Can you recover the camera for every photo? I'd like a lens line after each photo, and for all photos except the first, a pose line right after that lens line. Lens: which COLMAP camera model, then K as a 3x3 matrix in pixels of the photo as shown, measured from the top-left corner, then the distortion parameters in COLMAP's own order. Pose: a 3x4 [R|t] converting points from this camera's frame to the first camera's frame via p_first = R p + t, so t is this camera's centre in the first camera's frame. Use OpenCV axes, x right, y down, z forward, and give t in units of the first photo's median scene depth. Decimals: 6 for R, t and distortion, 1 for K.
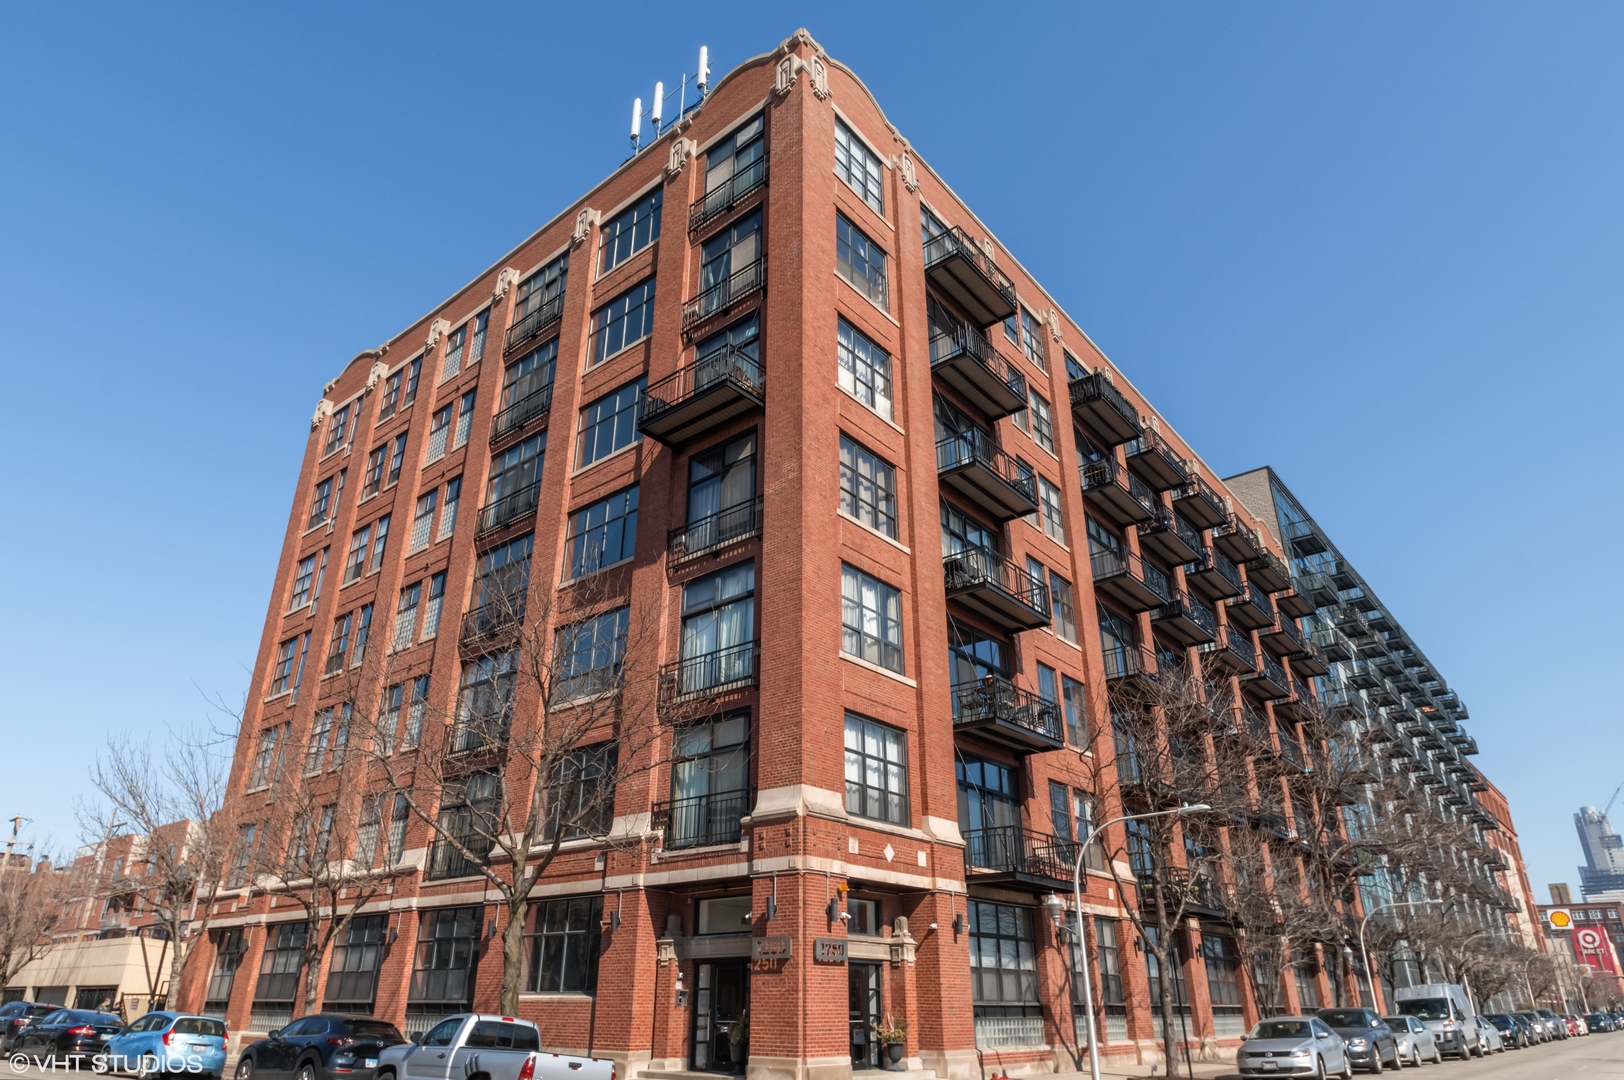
lens RADIAL K [[955.9, 0, 821.0], [0, 955.9, 504.4], [0, 0, 1]] dist [0.001681, 0.001359]
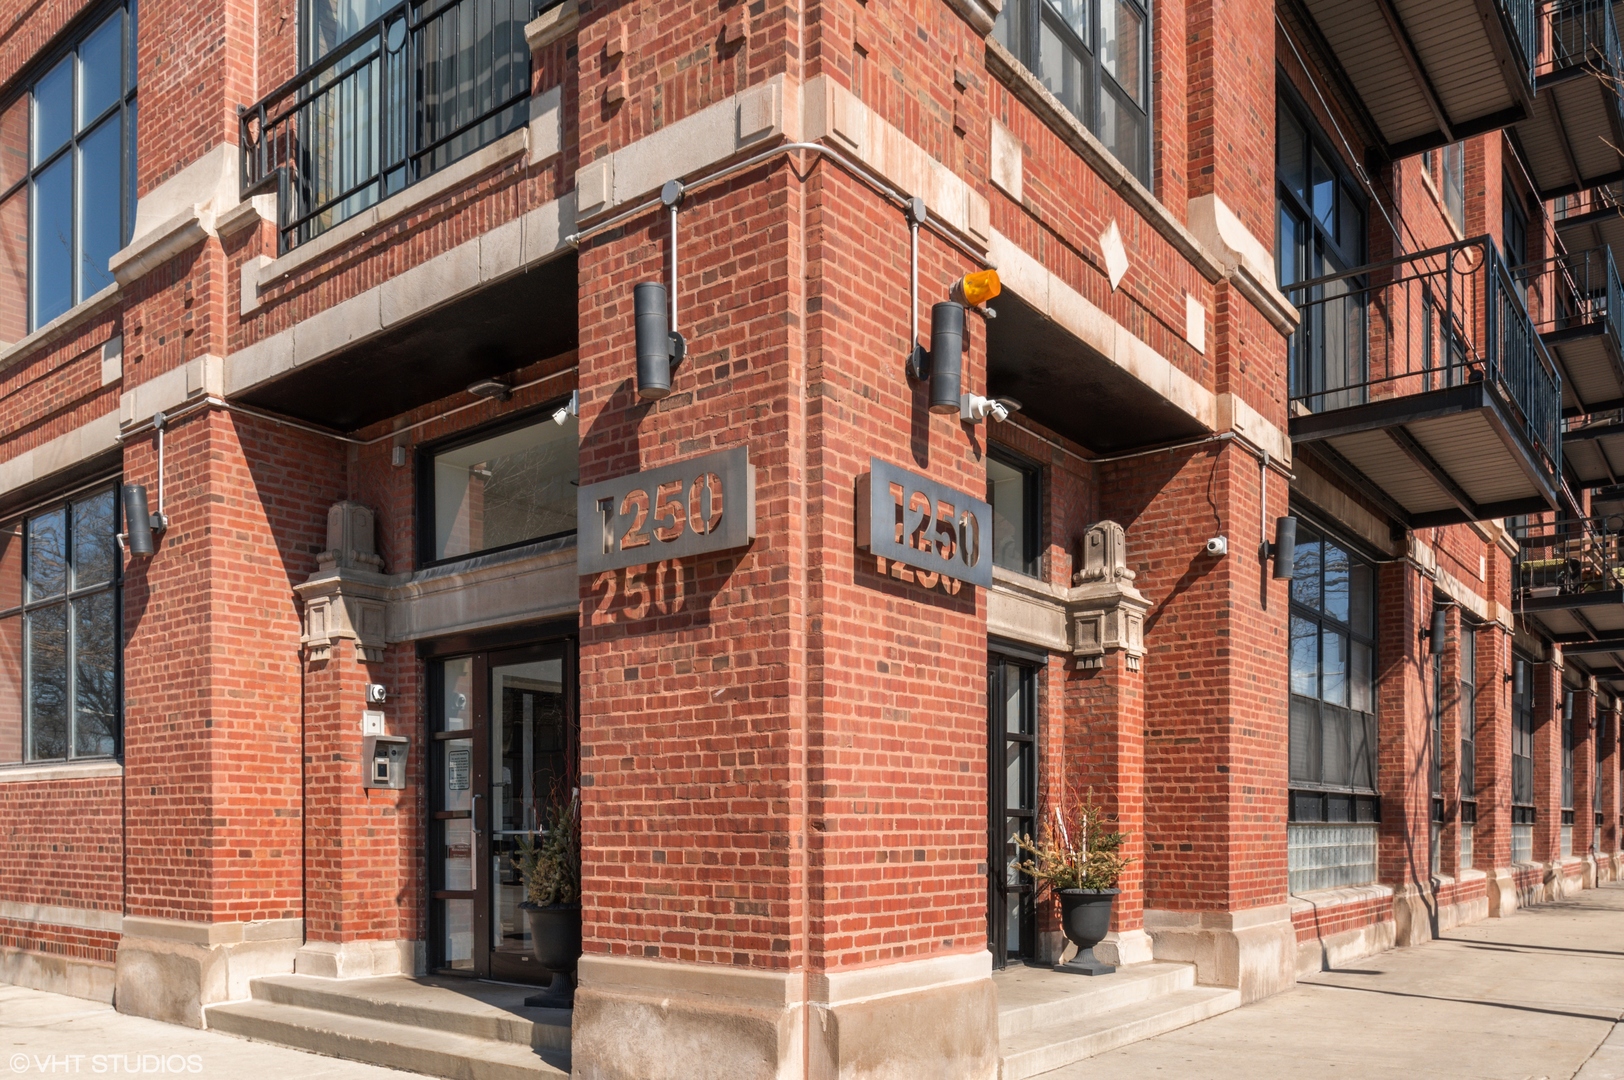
lens RADIAL K [[1220.2, 0, 812.0], [0, 1220.2, 540.0], [0, 0, 1]] dist [-0.010197, -0.002787]
pose [[0.999681, -0.000329, 0.025268, -0.021581], [-0.005895, 0.969295, 0.245830, 0.353925], [-0.024573, -0.245901, 0.968983, 0.643895]]
